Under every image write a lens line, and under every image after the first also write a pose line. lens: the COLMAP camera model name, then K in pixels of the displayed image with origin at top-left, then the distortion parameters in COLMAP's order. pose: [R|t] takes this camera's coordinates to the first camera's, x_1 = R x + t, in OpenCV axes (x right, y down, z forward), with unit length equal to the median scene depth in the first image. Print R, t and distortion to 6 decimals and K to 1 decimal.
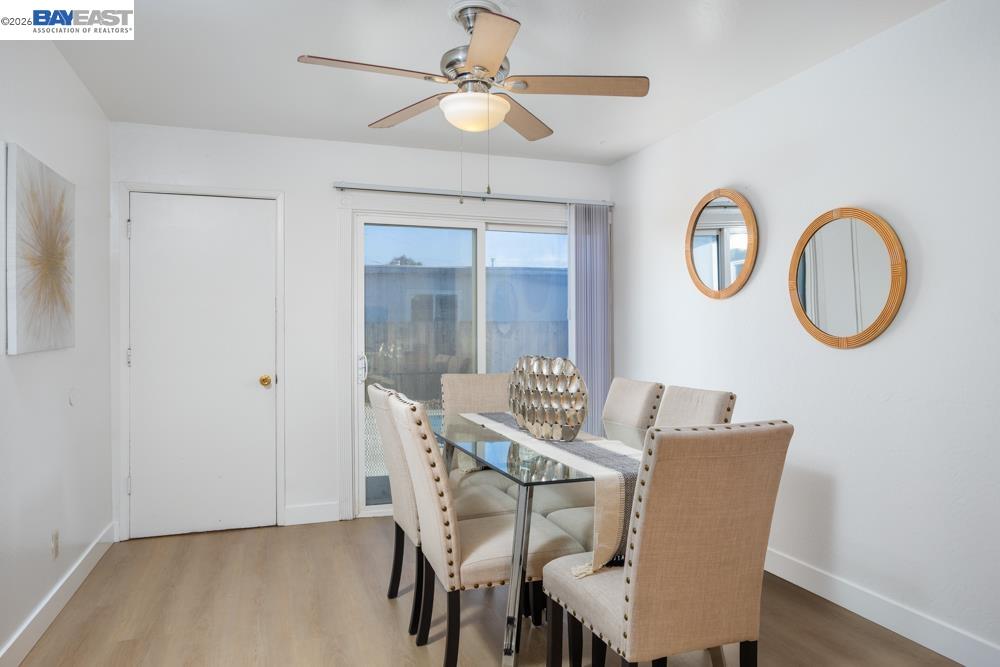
lens RADIAL K [[685.6, 0, 501.1], [0, 685.6, 328.2], [0, 0, 1]] dist [-0.005547, 0.003084]
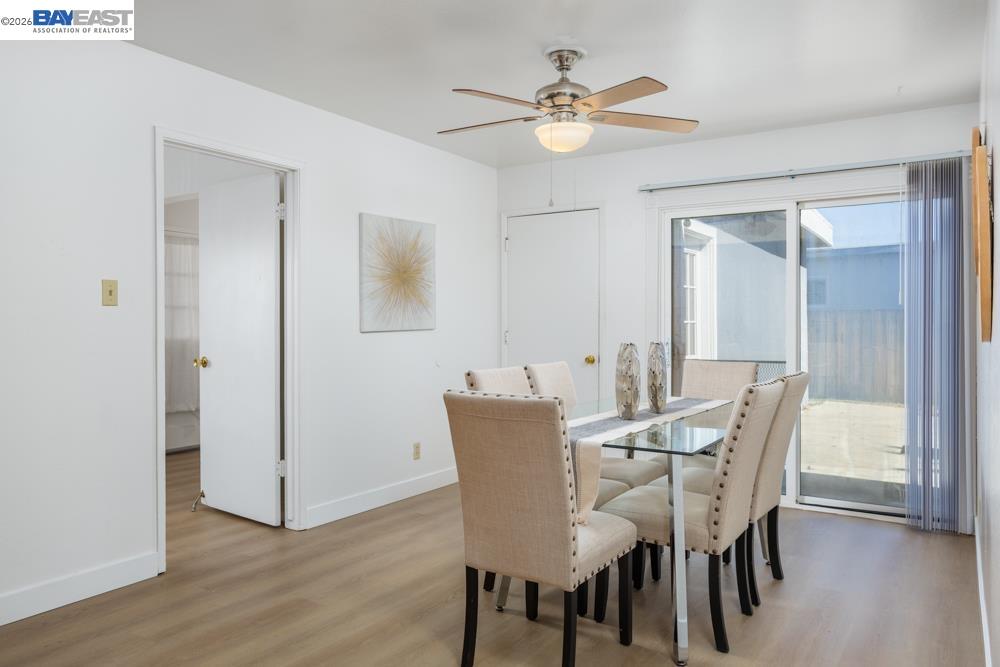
lens RADIAL K [[739.8, 0, 499.6], [0, 739.8, 329.6], [0, 0, 1]] dist [0.001873, 0.001023]
pose [[0.601463, 0.010067, -0.798837, 0.602656], [0.003614, 0.999876, 0.015322, 0.002440], [0.798892, -0.012103, 0.601352, 0.083091]]
